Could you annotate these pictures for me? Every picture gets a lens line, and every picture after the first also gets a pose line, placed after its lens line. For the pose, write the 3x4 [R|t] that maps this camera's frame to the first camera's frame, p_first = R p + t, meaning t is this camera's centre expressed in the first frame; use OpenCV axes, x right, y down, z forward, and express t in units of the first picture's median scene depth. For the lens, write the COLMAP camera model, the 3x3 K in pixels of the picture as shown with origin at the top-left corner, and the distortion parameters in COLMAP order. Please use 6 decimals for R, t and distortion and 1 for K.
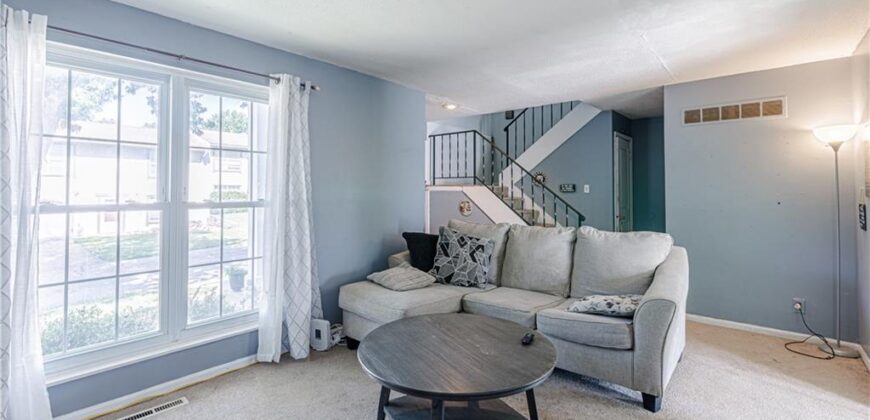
lens RADIAL K [[381.9, 0, 434.9], [0, 381.9, 184.3], [0, 0, 1]] dist [0.000238, 0.000021]
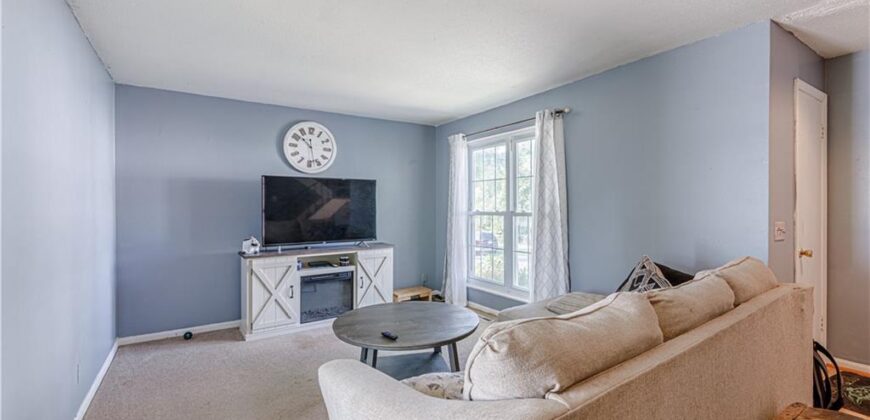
lens RADIAL K [[378.0, 0, 433.3], [0, 378.0, 206.8], [0, 0, 1]] dist [0.001036, 0.000133]
pose [[-0.277506, 0.008301, -0.960688, 0.996924], [0.024662, 0.999695, 0.001514, 0.014470], [0.960407, -0.023273, -0.277626, 1.112225]]
